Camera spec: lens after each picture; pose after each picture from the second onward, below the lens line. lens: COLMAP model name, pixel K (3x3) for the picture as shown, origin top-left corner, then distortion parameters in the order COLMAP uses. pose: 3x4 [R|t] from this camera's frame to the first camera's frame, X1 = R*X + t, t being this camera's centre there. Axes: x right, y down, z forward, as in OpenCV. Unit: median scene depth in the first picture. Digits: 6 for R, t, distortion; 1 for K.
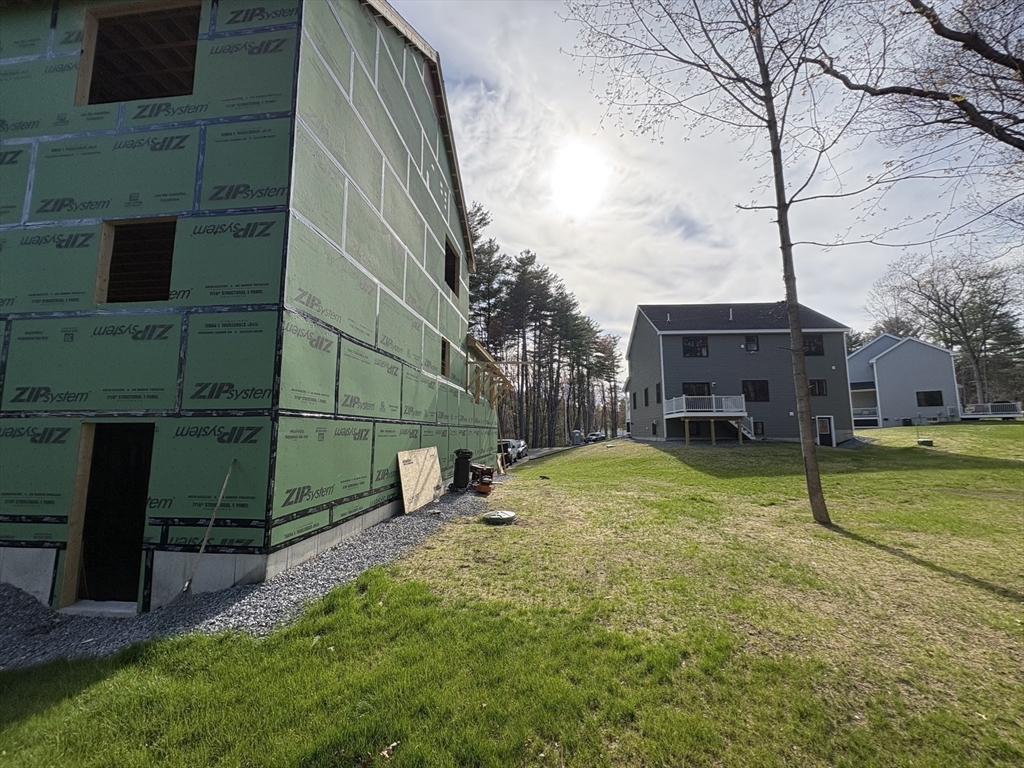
lens RADIAL K [[410.3, 0, 513.0], [0, 410.3, 382.6], [0, 0, 1]] dist [-0.000628, -0.000318]
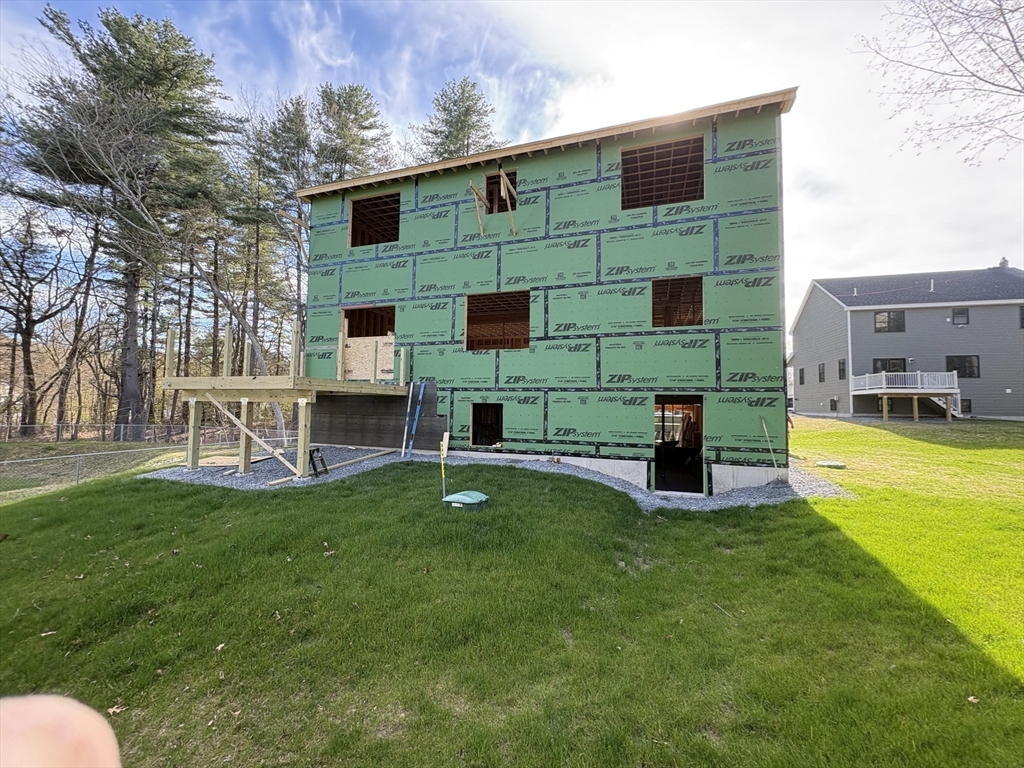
lens RADIAL K [[410.3, 0, 510.6], [0, 410.3, 384.1], [0, 0, 1]] dist [-0.000628, -0.000318]
pose [[0.975830, 0.003895, -0.218497, -1.205350], [0.010682, 0.997796, 0.065493, -0.069980], [0.218271, -0.066244, 0.973637, -0.862616]]
